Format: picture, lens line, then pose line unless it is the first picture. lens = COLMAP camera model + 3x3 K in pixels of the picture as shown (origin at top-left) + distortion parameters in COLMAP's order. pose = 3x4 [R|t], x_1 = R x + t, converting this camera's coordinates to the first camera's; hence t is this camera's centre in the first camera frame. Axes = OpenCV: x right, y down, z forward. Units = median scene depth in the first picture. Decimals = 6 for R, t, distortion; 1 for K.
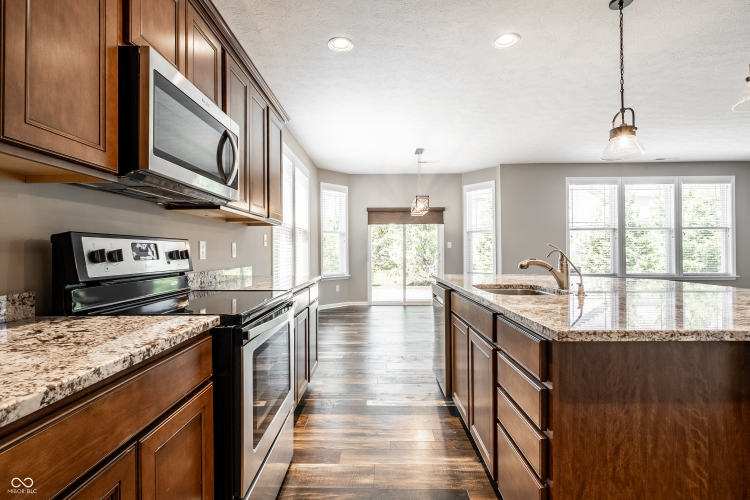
lens RADIAL K [[354.4, 0, 370.2], [0, 354.4, 248.1], [0, 0, 1]] dist [-0.002524, -0.000513]
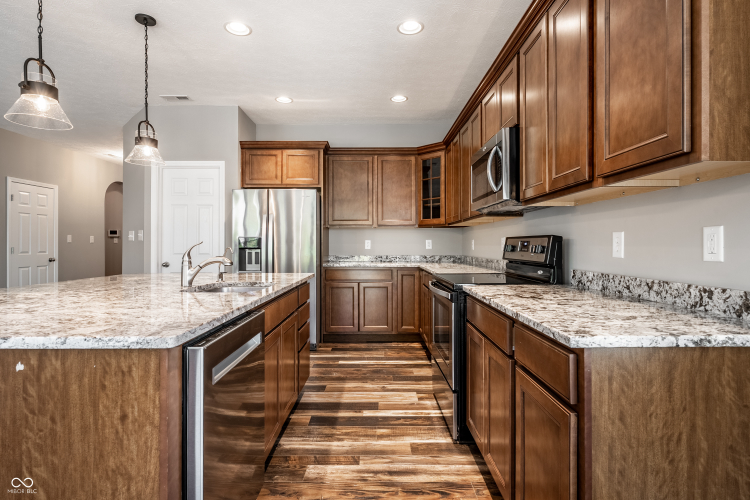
lens RADIAL K [[380.8, 0, 374.8], [0, 380.8, 246.0], [0, 0, 1]] dist [-0.023698, -0.000859]
pose [[-0.999845, 0.006583, -0.016354, 0.009021], [0.006659, 0.999967, -0.004572, 0.002684], [0.016324, -0.004680, -0.999856, 0.593930]]
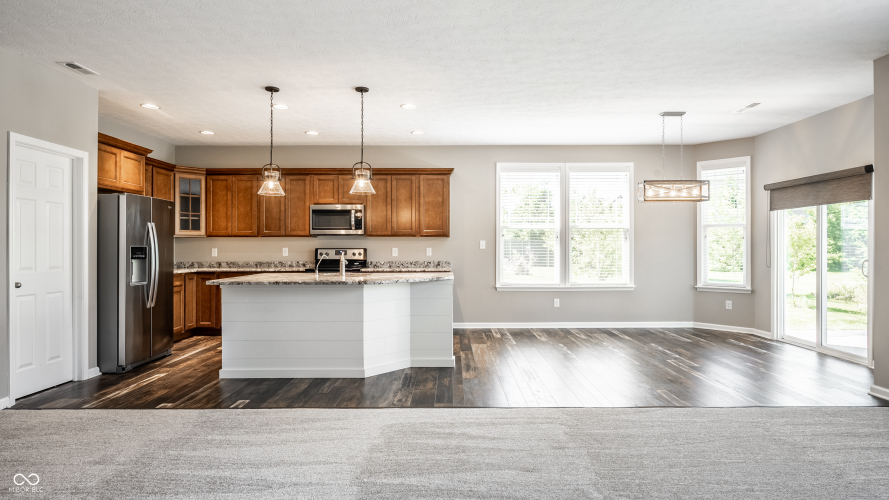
lens RADIAL K [[509.8, 0, 445.9], [0, 509.8, 244.9], [0, 0, 1]] dist [-0.003081, -0.000839]
pose [[0.012596, 0.001464, -0.999920, 0.947454], [0.009881, 0.999950, 0.001589, -0.013944], [0.999872, -0.009900, 0.012581, 0.437203]]
